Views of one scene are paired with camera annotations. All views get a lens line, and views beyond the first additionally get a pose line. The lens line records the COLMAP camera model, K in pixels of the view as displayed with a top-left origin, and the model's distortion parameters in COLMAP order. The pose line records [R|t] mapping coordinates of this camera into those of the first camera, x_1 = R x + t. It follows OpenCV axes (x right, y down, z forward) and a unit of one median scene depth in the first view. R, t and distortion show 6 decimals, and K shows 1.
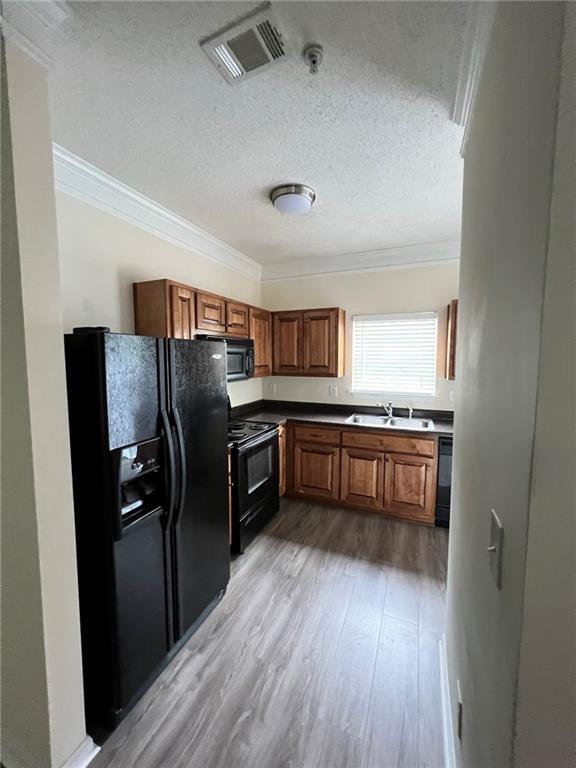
lens RADIAL K [[305.7, 0, 288.0], [0, 305.7, 384.0], [0, 0, 1]] dist [0.009936, 0.000021]
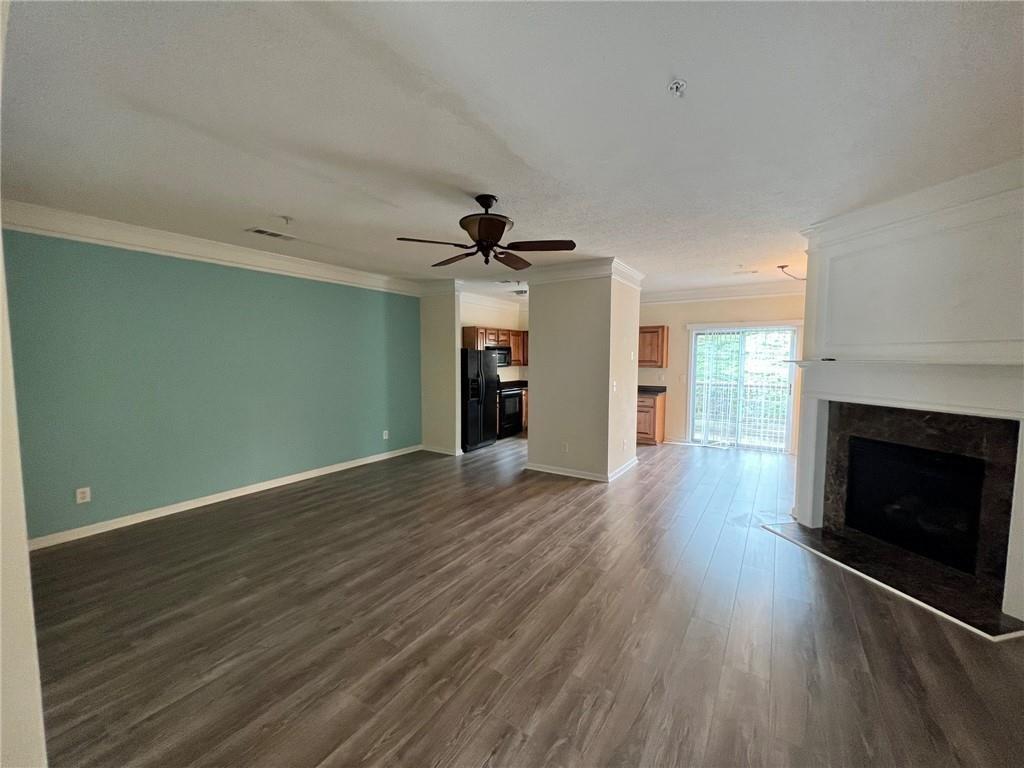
lens RADIAL K [[408.1, 0, 510.1], [0, 408.1, 386.7], [0, 0, 1]] dist [-0.002568, -0.000098]
pose [[0.984001, 0.015063, -0.177526, 0.380914], [-0.017283, 0.999791, -0.010964, 0.154829], [0.177324, 0.013857, 0.984055, -1.737875]]
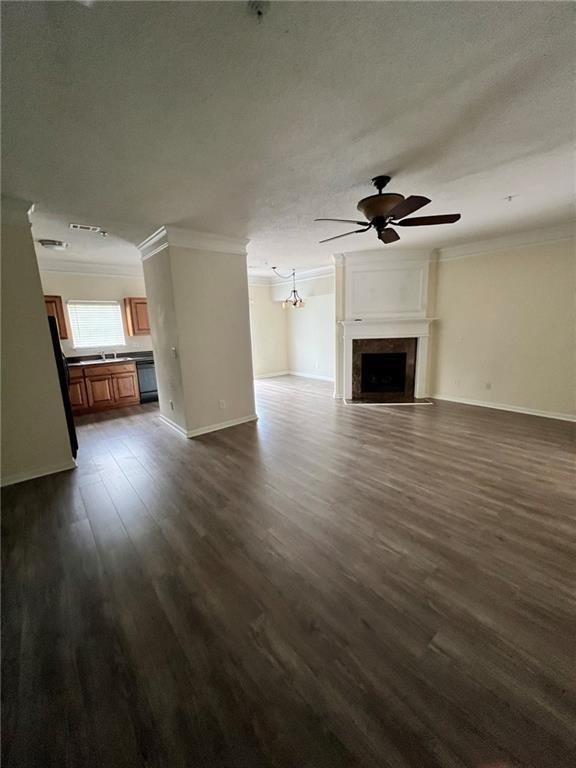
lens RADIAL K [[306.1, 0, 286.3], [0, 306.1, 384.9], [0, 0, 1]] dist [-0.002568, -0.000098]
pose [[0.456206, -0.192542, 0.868795, -0.886140], [0.105957, 0.981119, 0.161797, 0.087959], [-0.883544, 0.018243, 0.467993, -0.911637]]
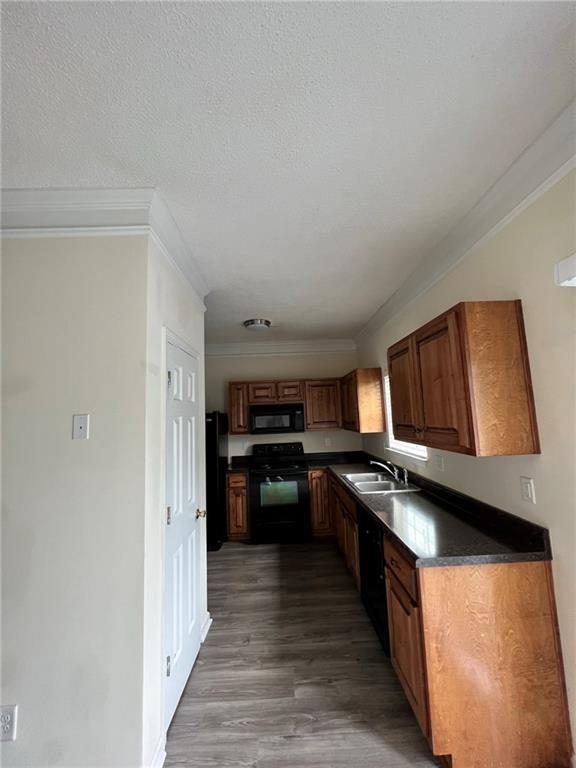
lens RADIAL K [[306.1, 0, 286.3], [0, 306.1, 384.9], [0, 0, 1]] dist [-0.002568, -0.000098]
pose [[0.417201, -0.107182, -0.902472, 1.183986], [-0.039960, 0.989897, -0.136038, -0.038309], [0.907935, 0.092818, 0.408703, 0.365577]]
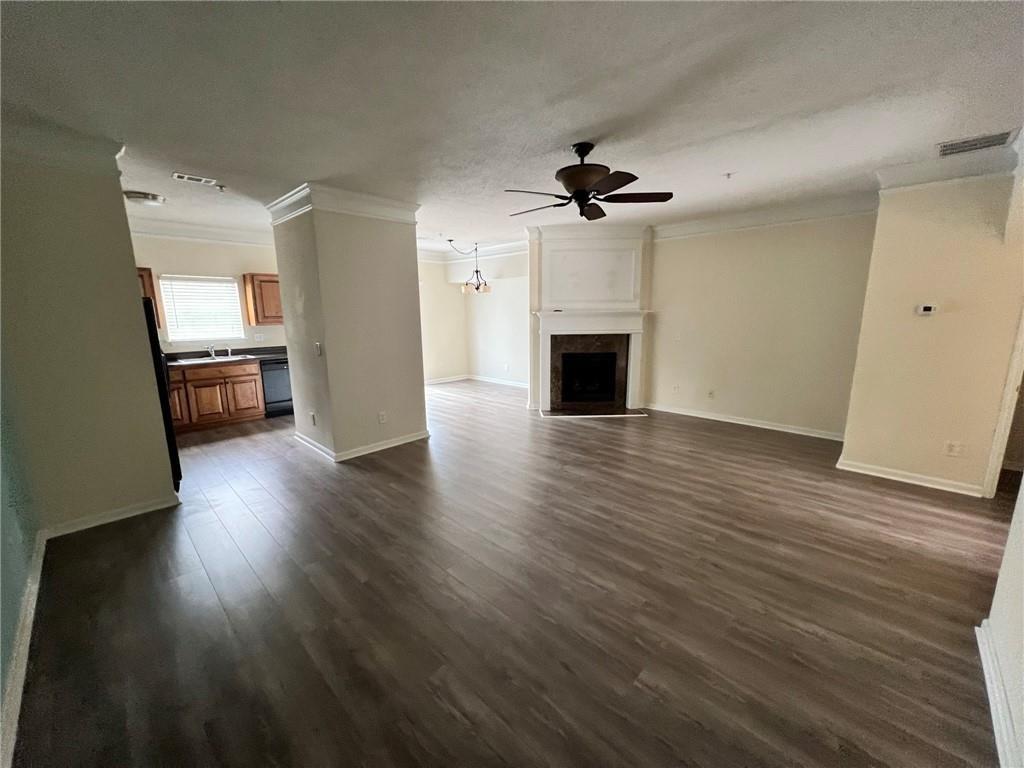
lens RADIAL K [[408.1, 0, 510.1], [0, 408.1, 386.7], [0, 0, 1]] dist [-0.002568, -0.000098]
pose [[0.356330, -0.177516, 0.917342, -0.955480], [0.087876, 0.983802, 0.156243, 0.081411], [-0.930219, 0.024939, 0.366158, -0.934493]]
